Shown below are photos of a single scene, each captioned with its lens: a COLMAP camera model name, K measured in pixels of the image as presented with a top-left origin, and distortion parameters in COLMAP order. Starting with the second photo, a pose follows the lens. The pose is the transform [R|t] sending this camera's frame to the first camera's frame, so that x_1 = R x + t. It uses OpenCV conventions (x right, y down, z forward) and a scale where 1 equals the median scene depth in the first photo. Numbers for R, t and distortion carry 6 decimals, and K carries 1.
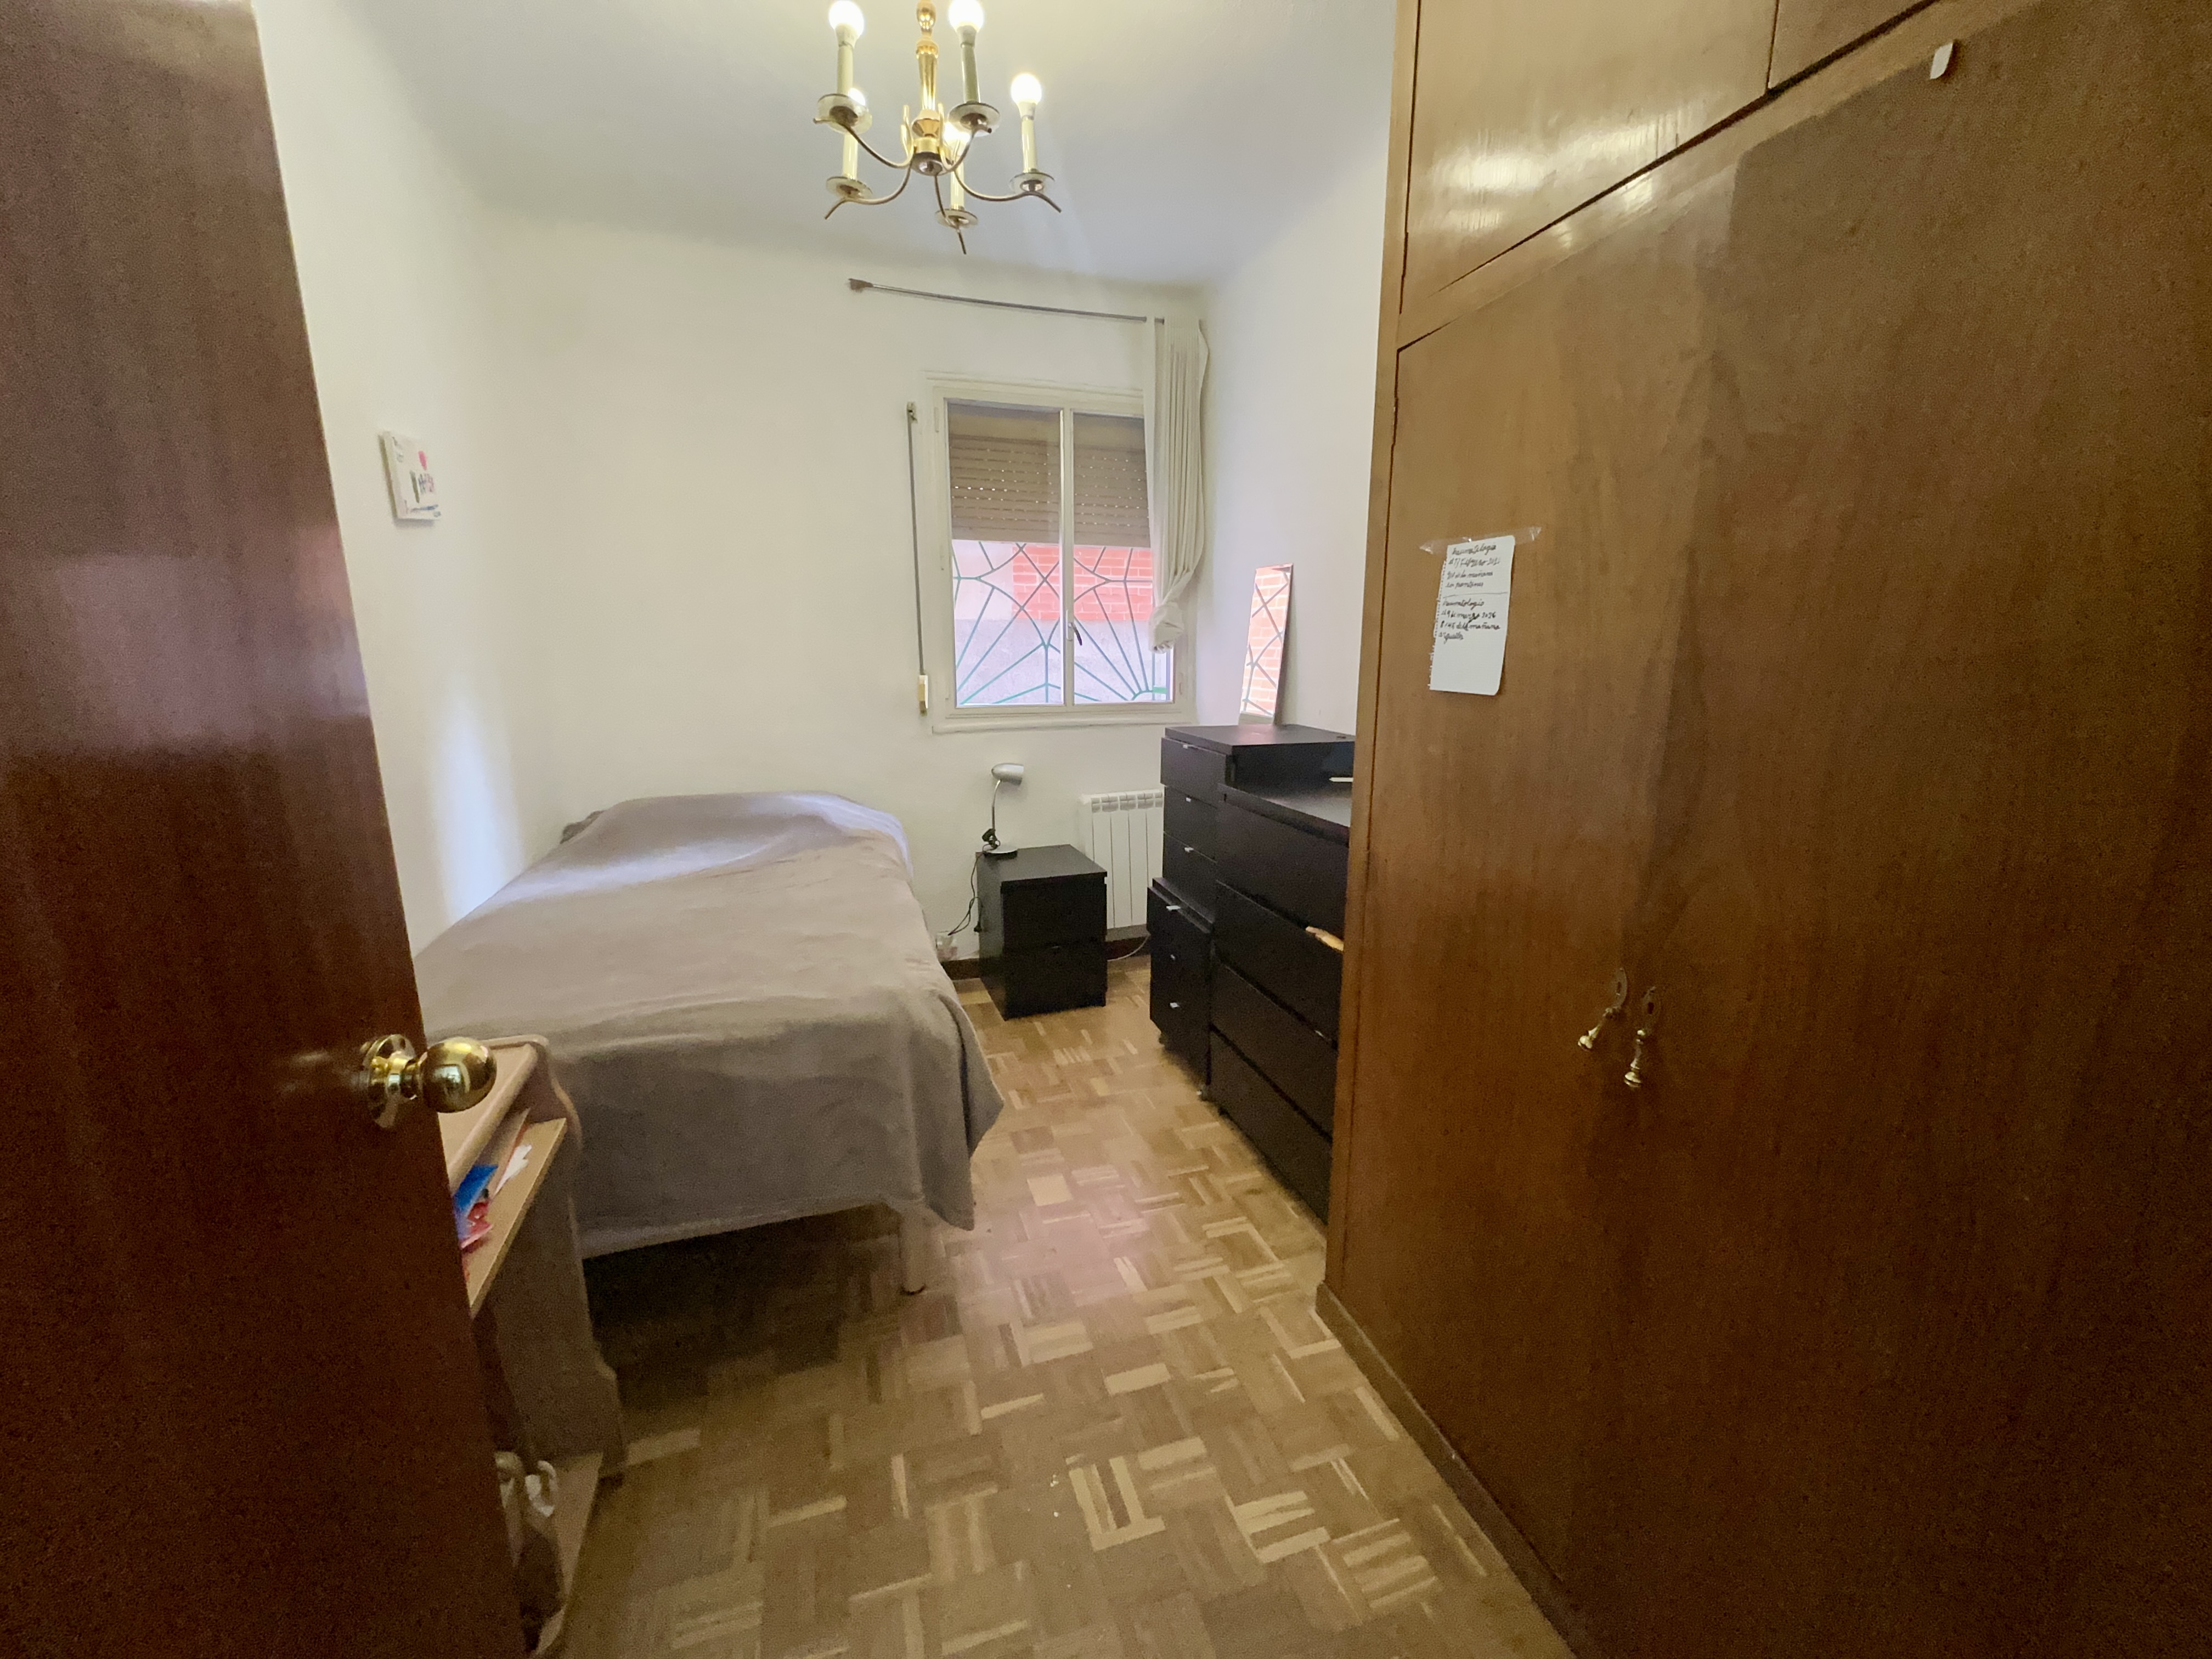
lens RADIAL K [[882.5, 0, 1104.6], [0, 882.5, 828.5], [0, 0, 1]] dist [-0.003082, 0.000260]
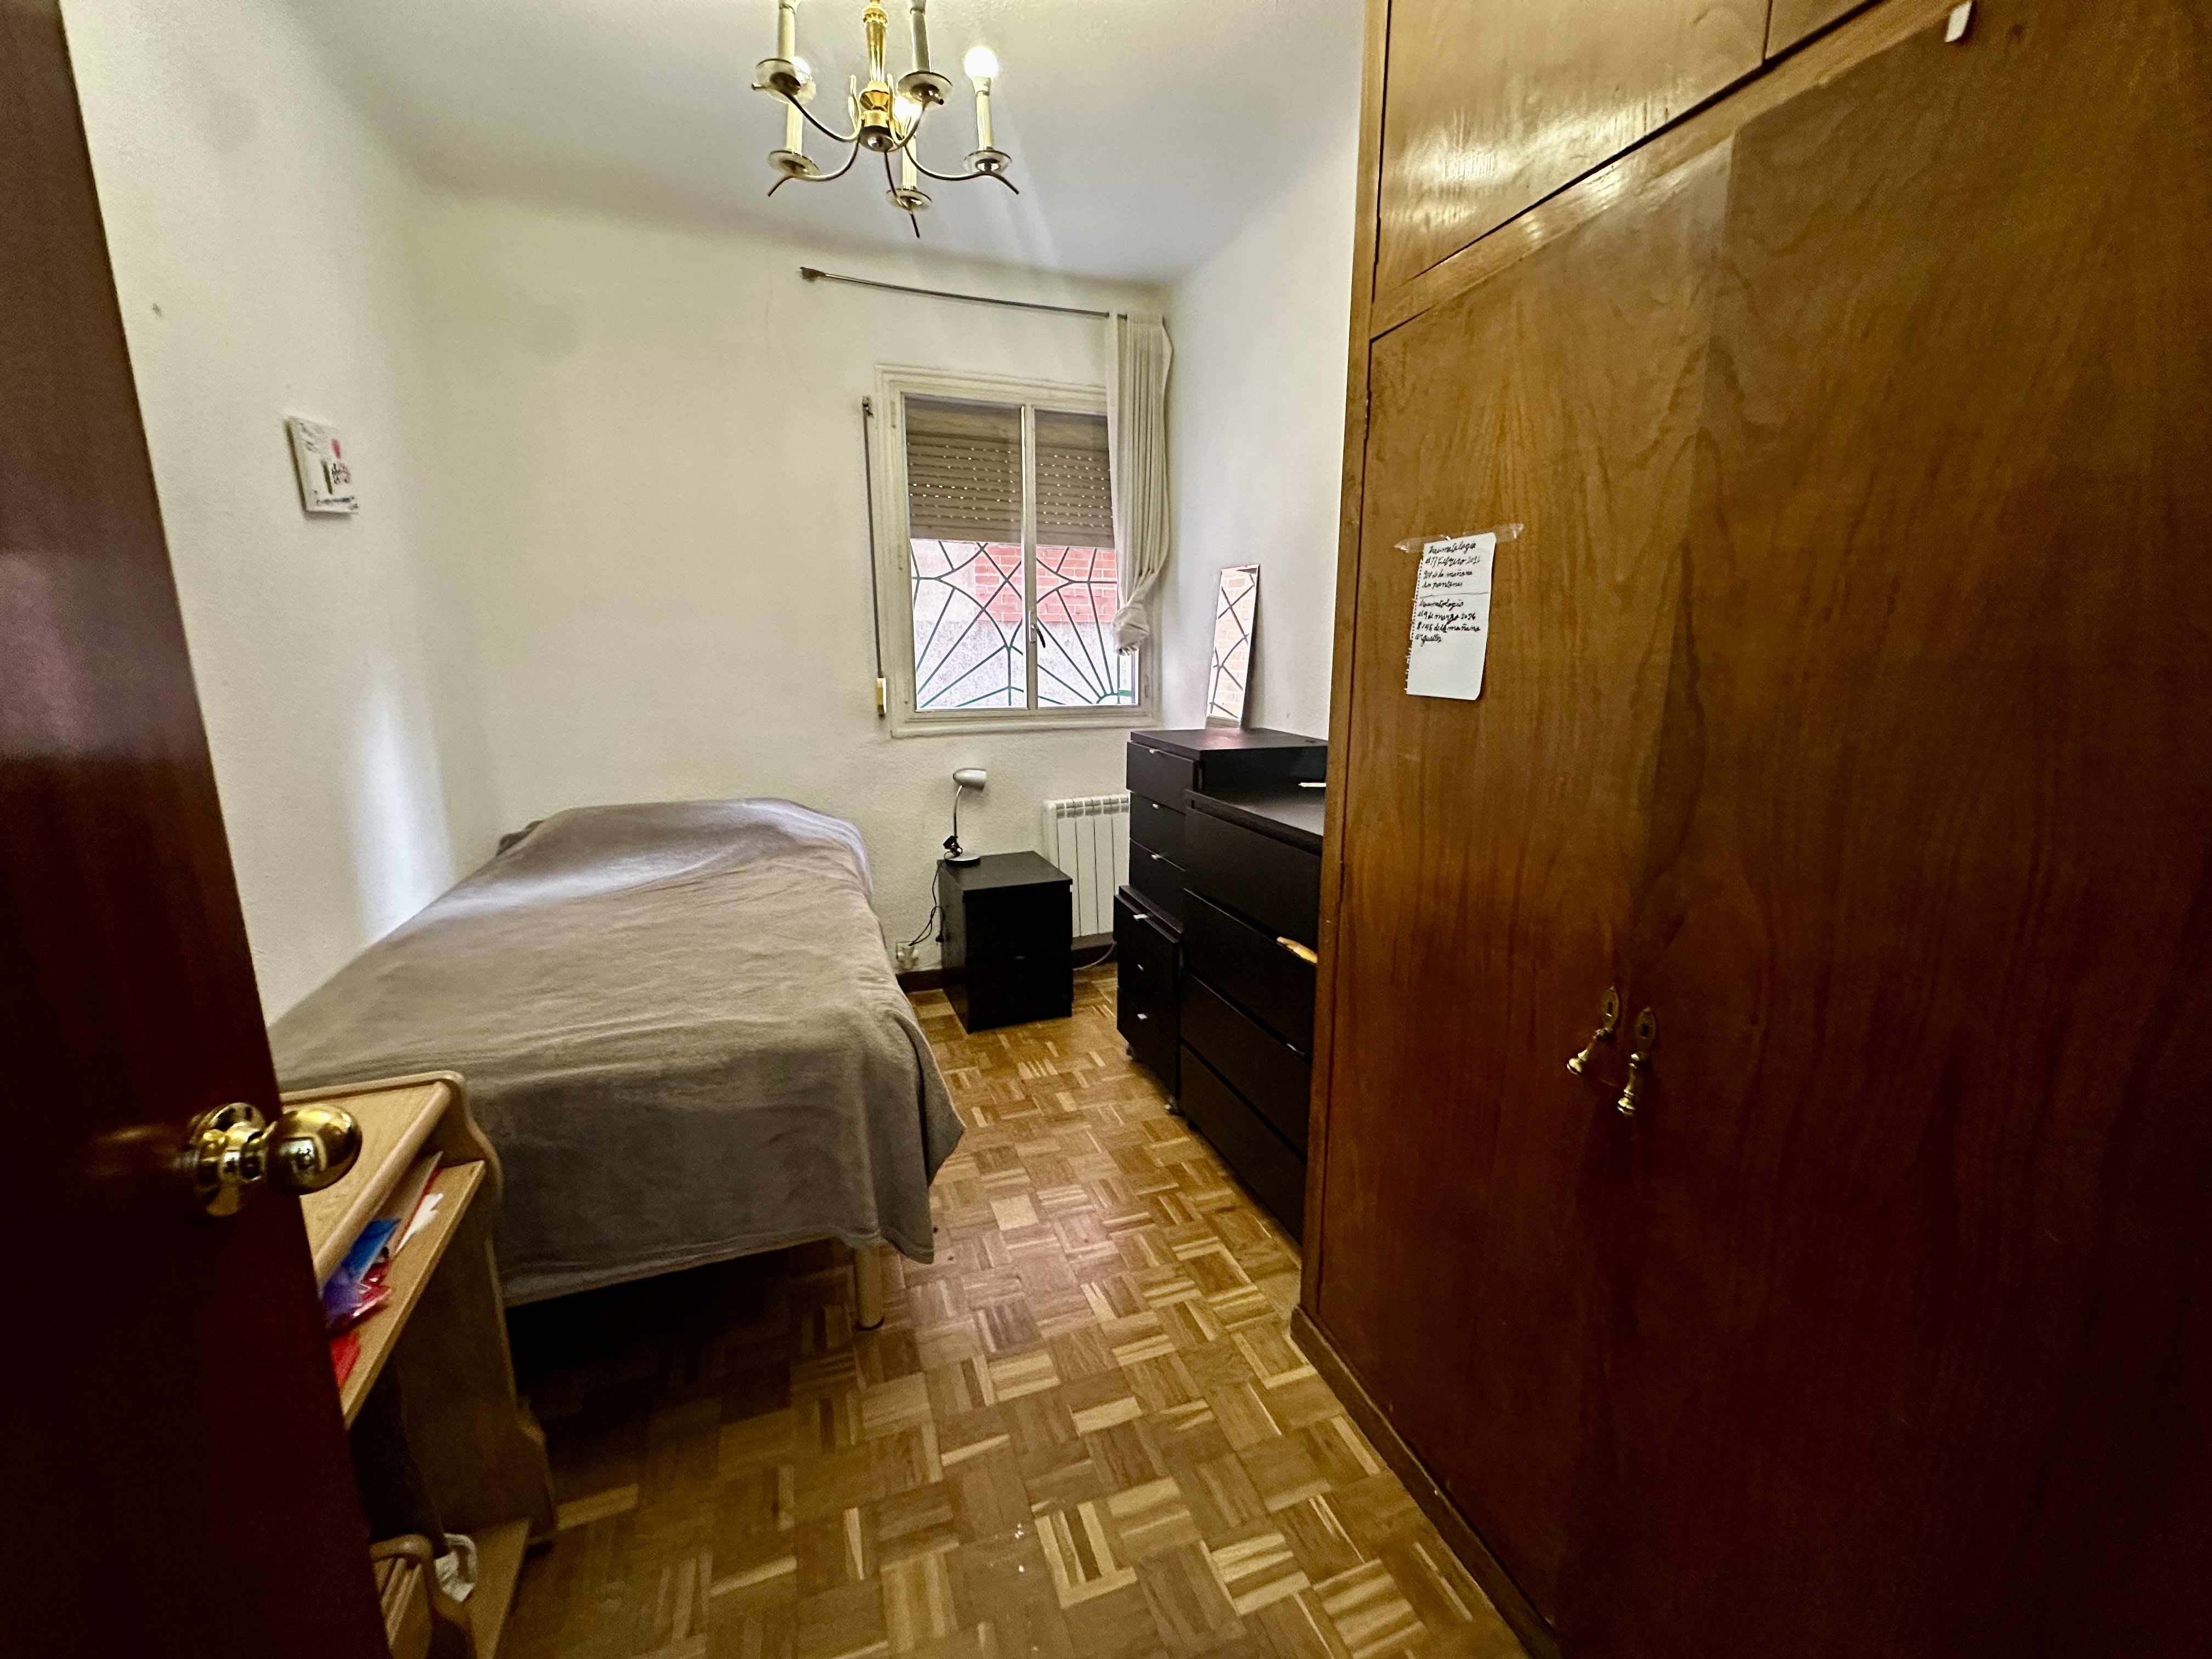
lens RADIAL K [[882.5, 0, 1104.6], [0, 882.5, 828.5], [0, 0, 1]] dist [-0.003082, 0.000260]
pose [[0.999234, -0.006681, 0.038560, 0.001370], [0.006770, 0.999975, -0.002153, -0.006108], [-0.038545, 0.002413, 0.999254, 0.028957]]
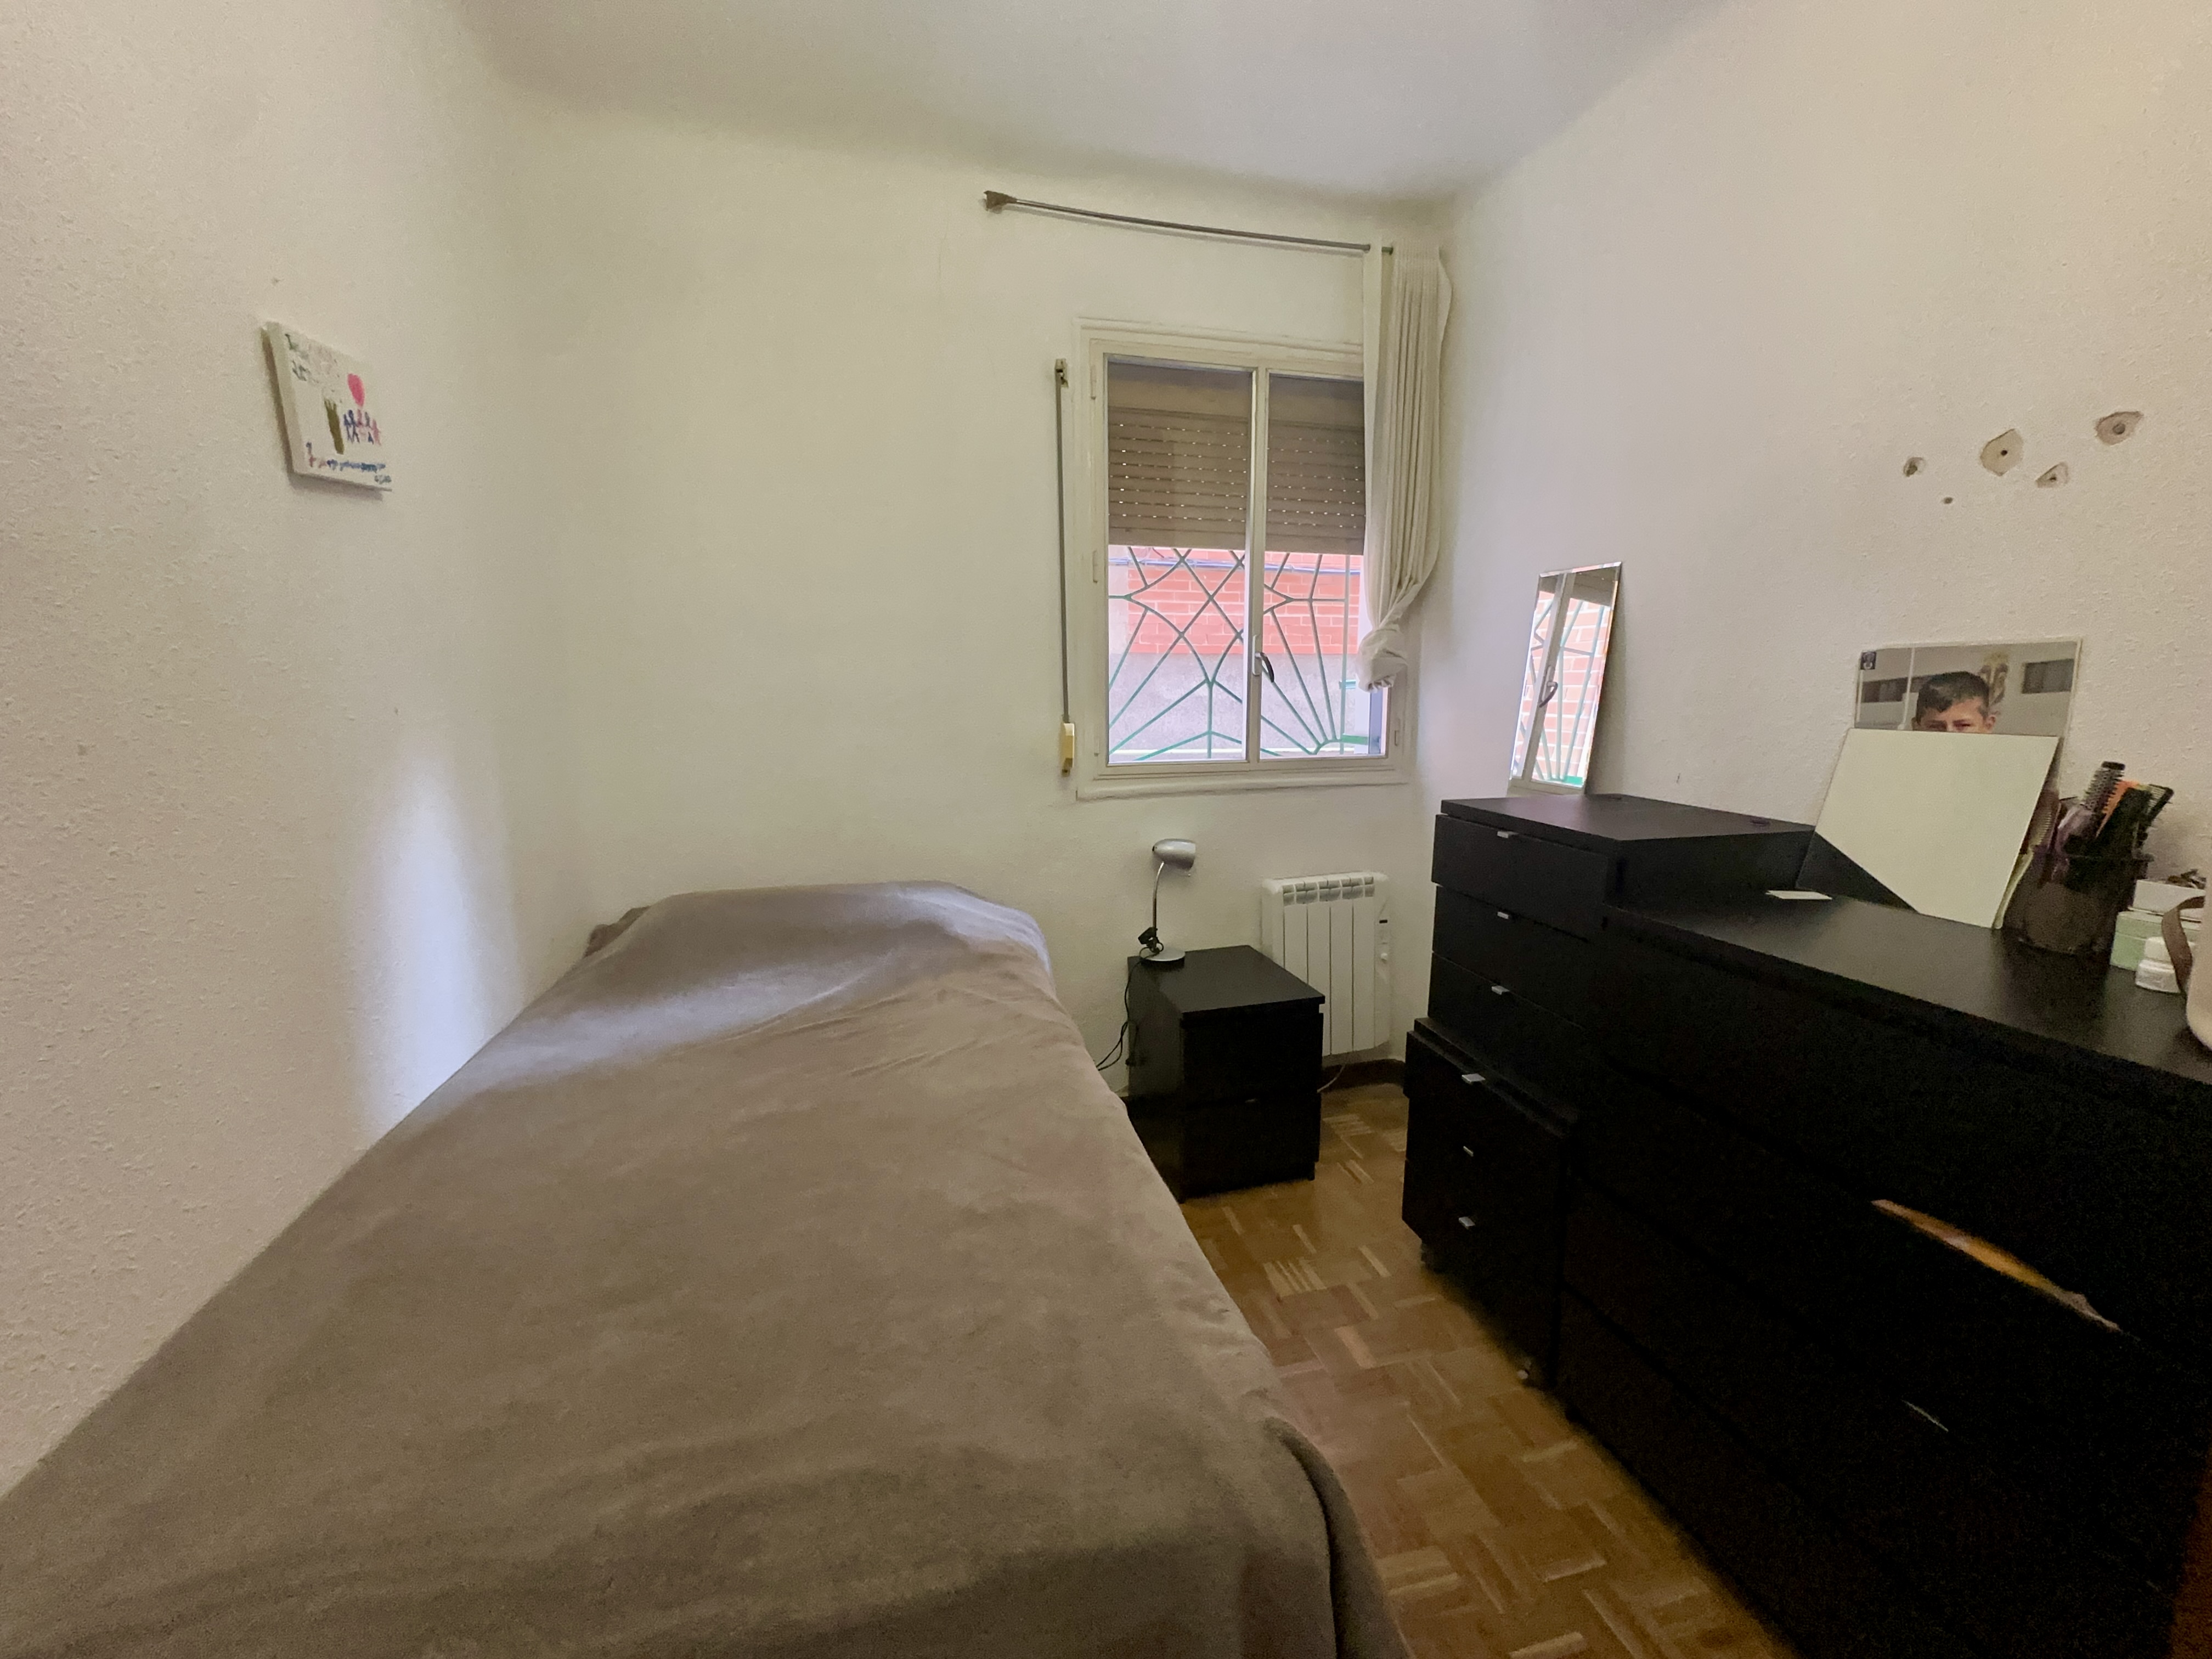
lens RADIAL K [[882.5, 0, 1104.6], [0, 882.5, 828.5], [0, 0, 1]] dist [-0.003082, 0.000260]
pose [[0.998053, 0.005514, -0.062125, -0.167606], [-0.008111, 0.999101, -0.041615, -0.070719], [0.061839, 0.042038, 0.997200, 0.344112]]
